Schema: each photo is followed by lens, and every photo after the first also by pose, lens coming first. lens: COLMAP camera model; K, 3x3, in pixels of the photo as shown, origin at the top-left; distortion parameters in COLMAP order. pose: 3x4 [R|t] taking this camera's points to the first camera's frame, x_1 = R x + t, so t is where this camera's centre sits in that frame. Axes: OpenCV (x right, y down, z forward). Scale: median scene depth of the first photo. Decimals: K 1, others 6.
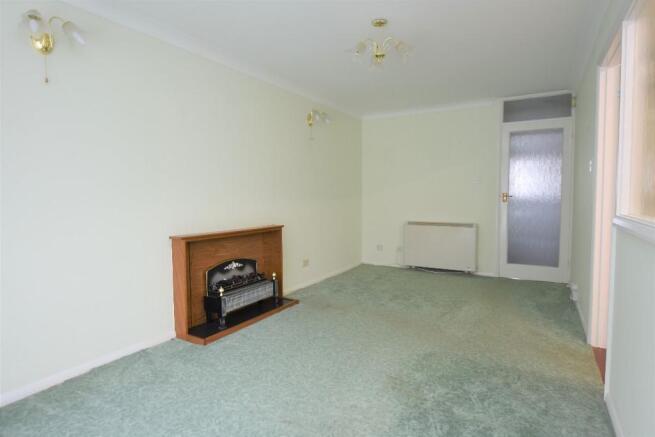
lens RADIAL K [[361.6, 0, 323.1], [0, 361.6, 215.5], [0, 0, 1]] dist [0.000889, -0.000469]
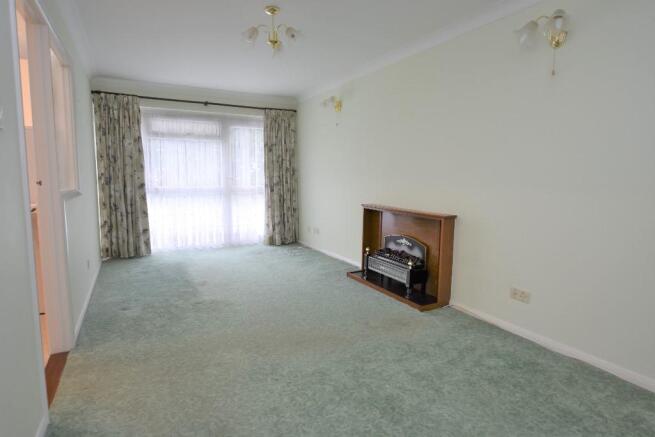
lens RADIAL K [[361.6, 0, 323.1], [0, 361.6, 215.5], [0, 0, 1]] dist [0.000889, -0.000469]
pose [[-0.516454, 0.095466, -0.850977, 0.769898], [-0.051207, 0.988545, 0.141976, -0.076798], [0.854782, 0.116900, -0.505650, 1.304688]]
